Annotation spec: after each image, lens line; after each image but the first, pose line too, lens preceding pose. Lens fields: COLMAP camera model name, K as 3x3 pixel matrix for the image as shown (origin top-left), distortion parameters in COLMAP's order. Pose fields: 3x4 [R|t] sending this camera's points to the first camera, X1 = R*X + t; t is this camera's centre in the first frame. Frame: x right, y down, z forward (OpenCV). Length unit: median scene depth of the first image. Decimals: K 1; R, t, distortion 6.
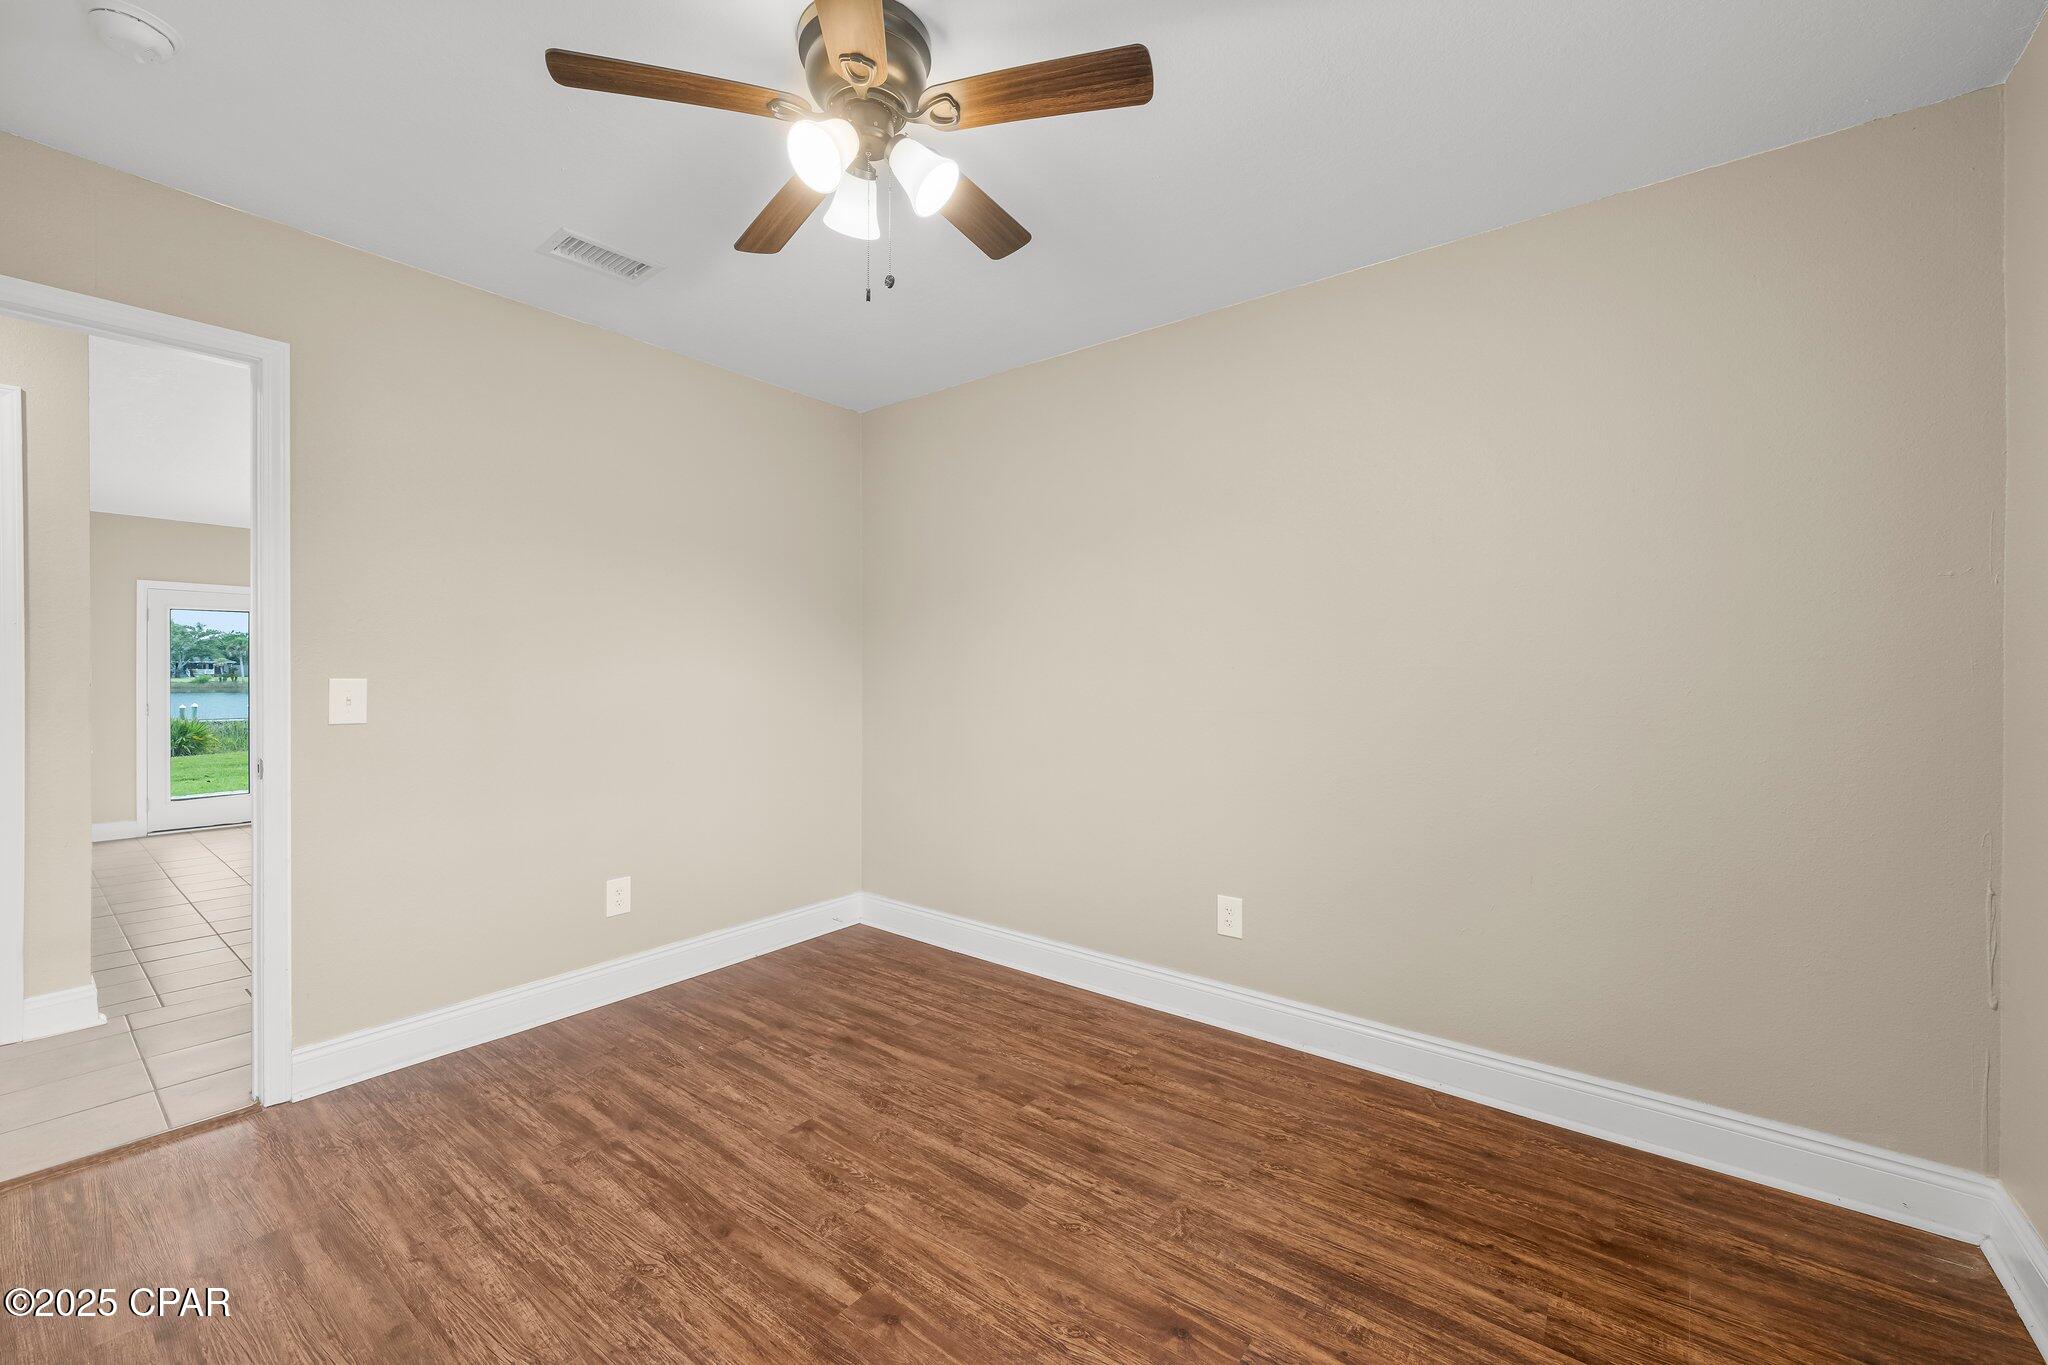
lens RADIAL K [[818.2, 0, 1023.8], [0, 818.2, 675.6], [0, 0, 1]] dist [-0.001211, -0.000224]
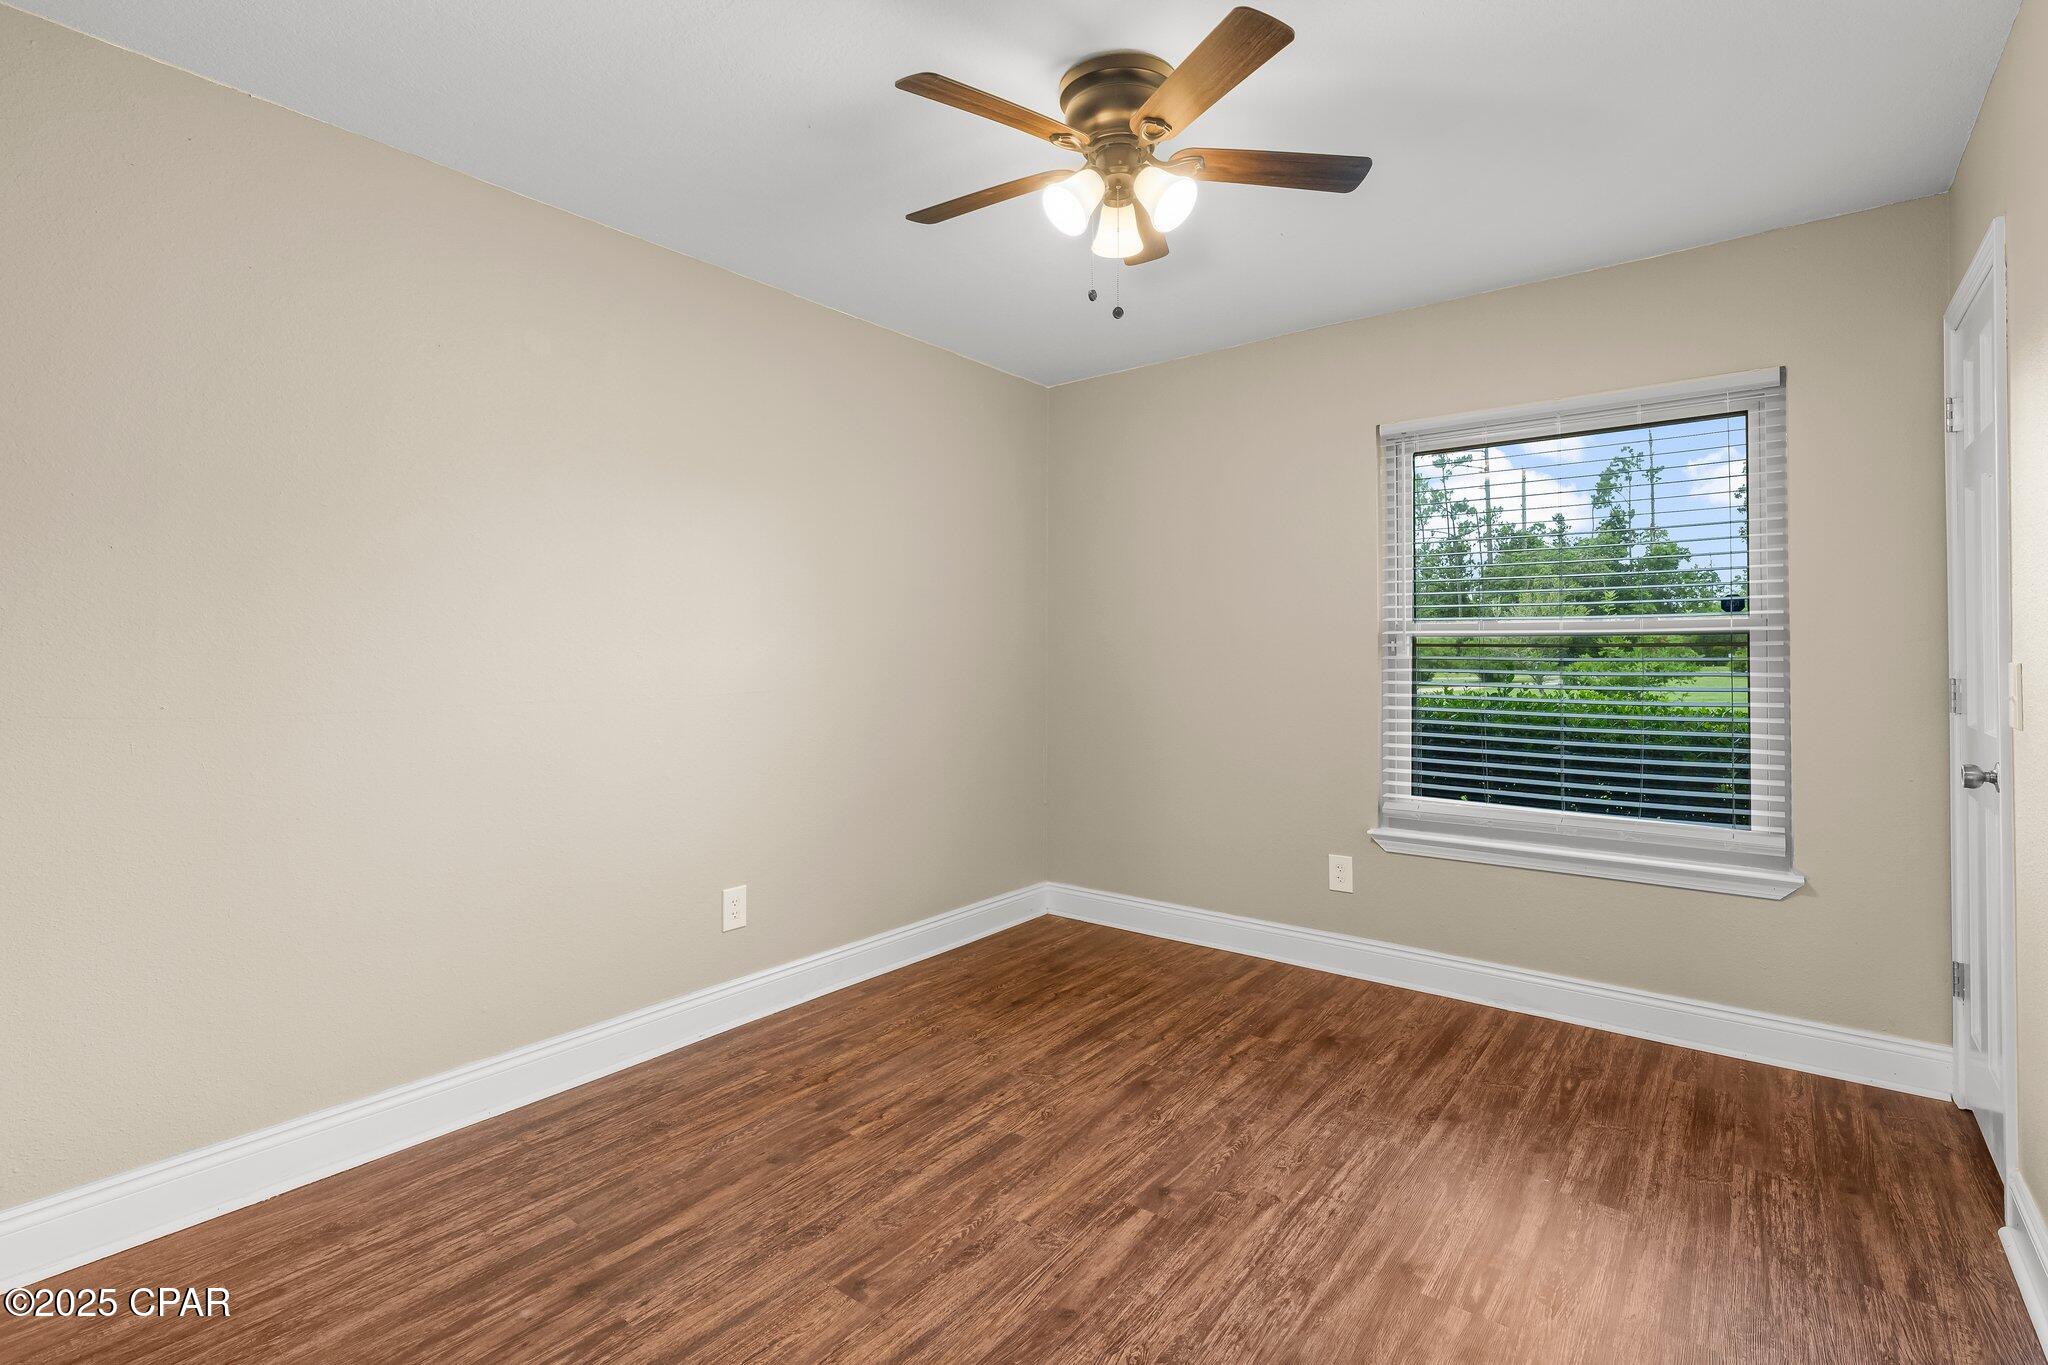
lens RADIAL K [[950.9, 0, 1013.4], [0, 950.9, 669.3], [0, 0, 1]] dist [0.000536, 0.000016]
pose [[0.006165, -0.020309, 0.999775, -1.145582], [0.006192, 0.999775, 0.020271, -0.009098], [-0.999962, 0.006066, 0.006289, 0.892892]]
